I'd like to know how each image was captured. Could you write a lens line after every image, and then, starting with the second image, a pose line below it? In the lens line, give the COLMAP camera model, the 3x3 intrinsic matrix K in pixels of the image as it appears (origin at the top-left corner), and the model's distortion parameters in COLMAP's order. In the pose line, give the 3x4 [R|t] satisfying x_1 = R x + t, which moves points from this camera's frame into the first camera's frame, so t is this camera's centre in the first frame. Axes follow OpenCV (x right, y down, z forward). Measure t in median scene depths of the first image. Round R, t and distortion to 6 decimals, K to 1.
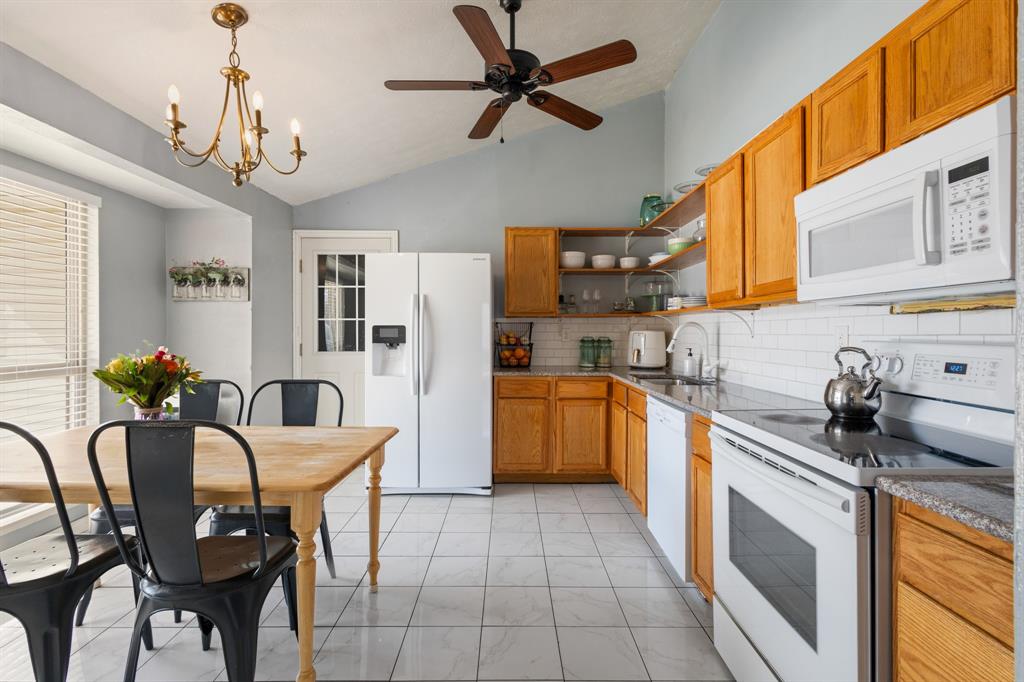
lens RADIAL K [[473.3, 0, 512.4], [0, 473.3, 331.9], [0, 0, 1]] dist [0.006782, -0.000159]
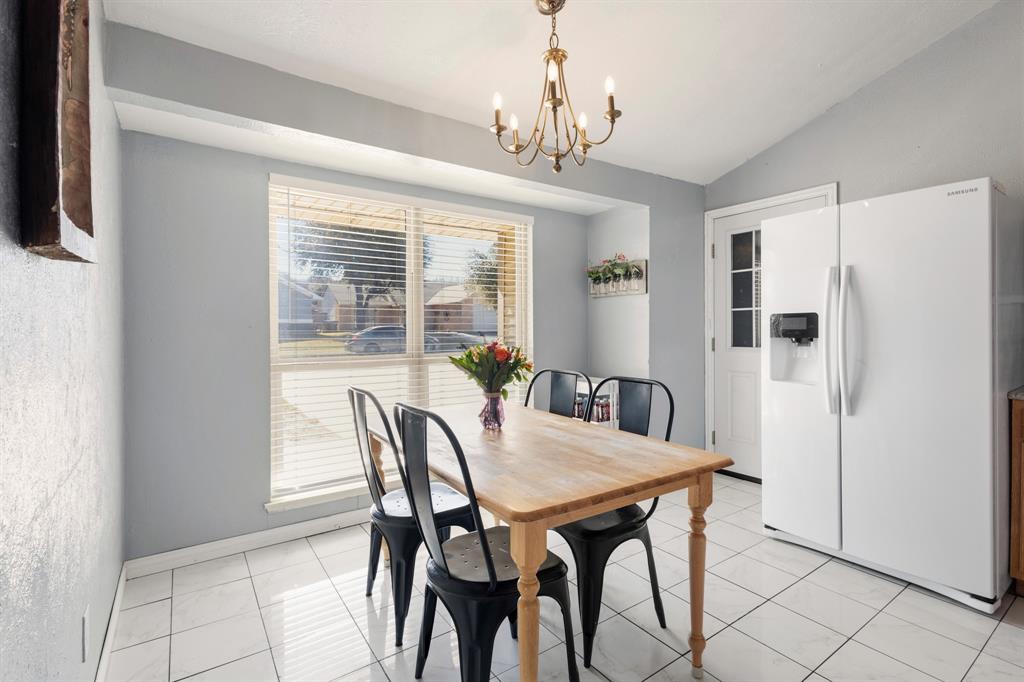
lens RADIAL K [[473.3, 0, 512.4], [0, 473.3, 331.9], [0, 0, 1]] dist [0.006782, -0.000159]
pose [[0.561541, -0.000457, -0.827449, 0.100319], [0.009428, 0.999938, 0.005846, 0.006497], [0.827395, -0.011084, 0.561511, 0.229601]]
